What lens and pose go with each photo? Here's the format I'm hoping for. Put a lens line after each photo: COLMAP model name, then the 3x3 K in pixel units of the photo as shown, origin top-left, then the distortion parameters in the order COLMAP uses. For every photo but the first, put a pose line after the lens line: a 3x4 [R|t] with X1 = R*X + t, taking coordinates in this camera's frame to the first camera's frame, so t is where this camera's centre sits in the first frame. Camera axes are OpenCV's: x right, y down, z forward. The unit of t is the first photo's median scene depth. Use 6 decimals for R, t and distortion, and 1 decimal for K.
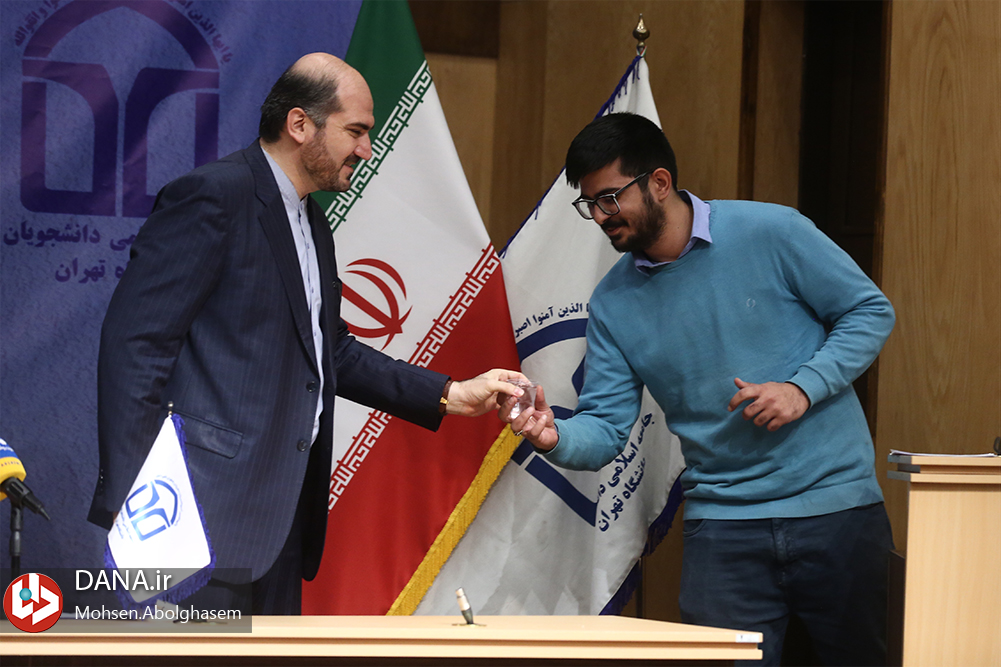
lens RADIAL K [[4161.0, 0, 507.1], [0, 4161.0, 330.3], [0, 0, 1]] dist [0.220238, 0.000000]
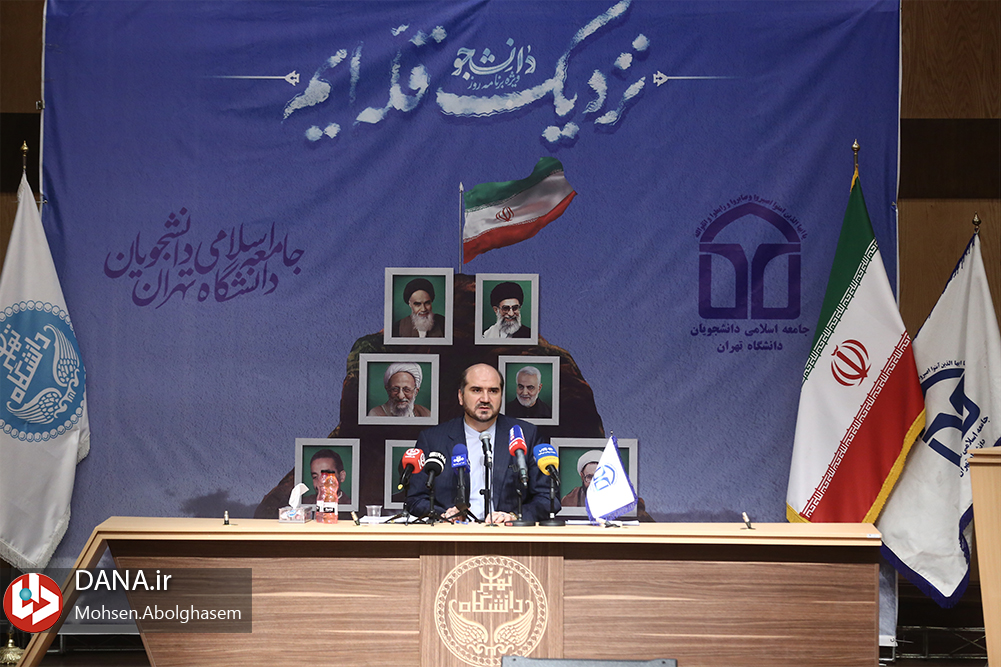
lens RADIAL K [[3964.5, 0, 475.4], [0, 3964.5, 304.5], [0, 0, 1]] dist [0.486500, 0.000000]
pose [[0.870925, -0.023280, -0.490864, 0.736958], [0.038358, 0.999050, 0.020677, -0.079421], [0.489916, -0.036836, 0.870991, -0.738740]]
